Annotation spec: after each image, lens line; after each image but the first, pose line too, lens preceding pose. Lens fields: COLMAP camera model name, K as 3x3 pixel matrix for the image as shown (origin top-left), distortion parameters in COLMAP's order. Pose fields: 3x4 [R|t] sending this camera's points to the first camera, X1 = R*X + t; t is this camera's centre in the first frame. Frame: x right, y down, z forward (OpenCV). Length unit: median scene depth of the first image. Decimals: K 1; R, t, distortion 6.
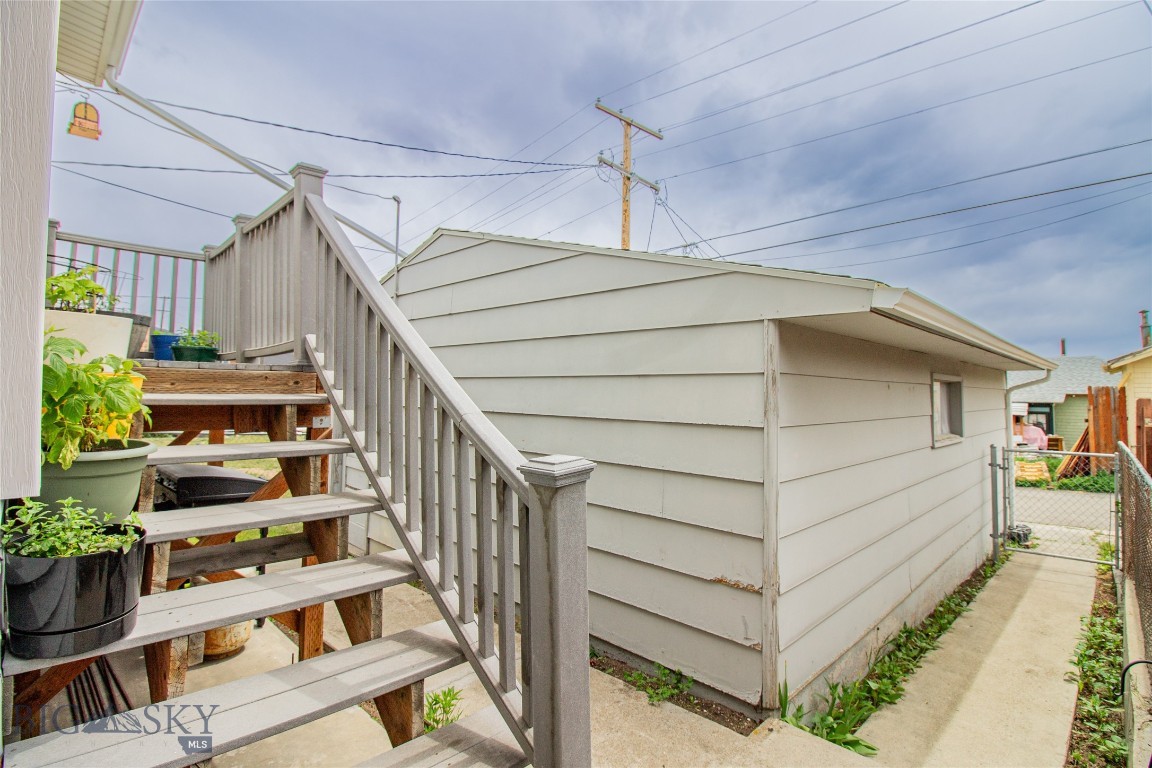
lens RADIAL K [[562.2, 0, 580.9], [0, 562.2, 368.1], [0, 0, 1]] dist [-0.001355, 0.001100]
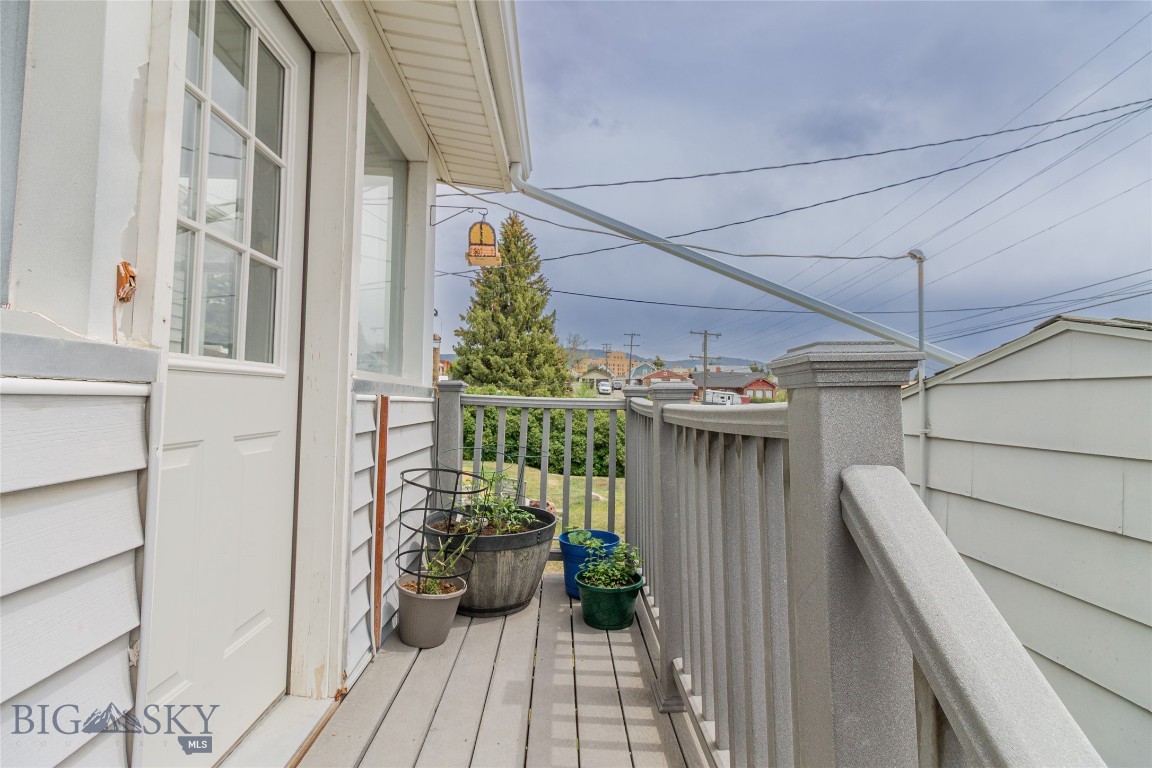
lens RADIAL K [[539.2, 0, 574.4], [0, 539.2, 360.5], [0, 0, 1]] dist [0.002821, 0.000350]
pose [[0.738326, -0.036386, -0.673462, -0.439877], [0.018421, 0.999259, -0.033792, -0.367828], [0.674192, 0.012544, 0.738449, 0.778375]]
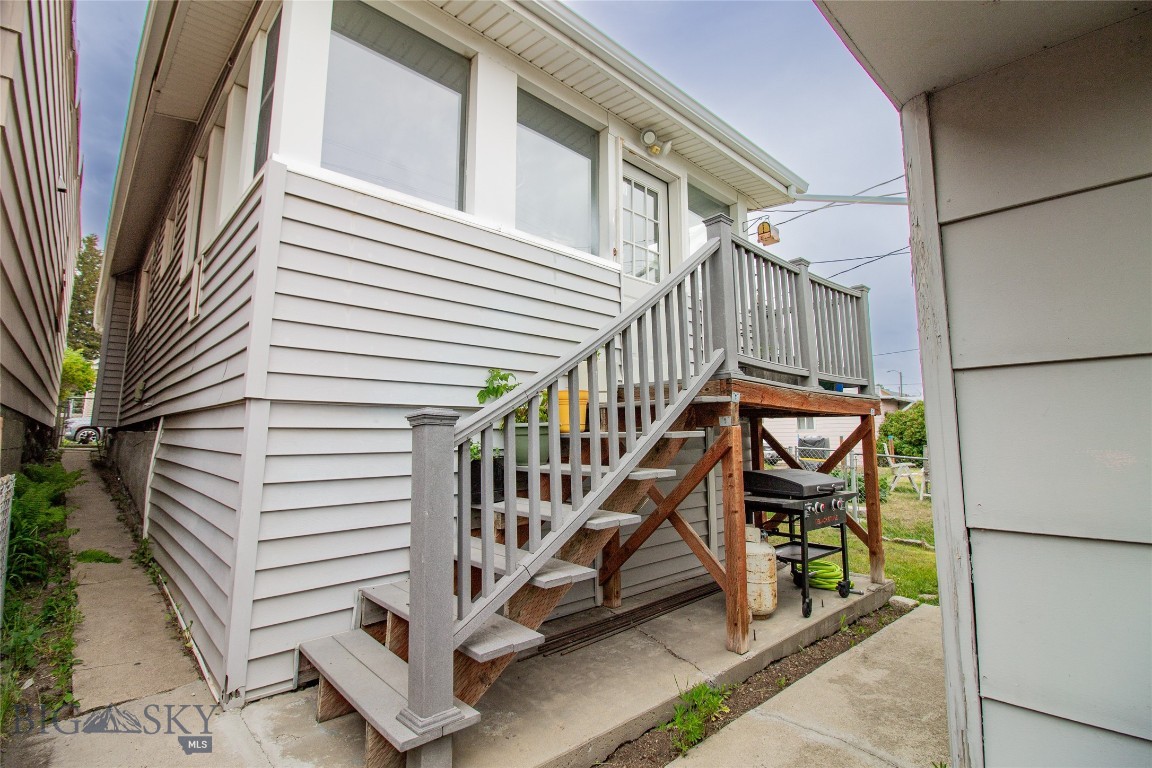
lens RADIAL K [[534.6, 0, 576.0], [0, 534.6, 384.0], [0, 0, 1]] dist [-0.017224, -0.000127]
pose [[-0.048130, -0.124859, -0.991006, 0.678505], [0.034901, 0.991340, -0.126596, 0.154489], [0.998231, -0.040680, -0.043355, 0.771073]]
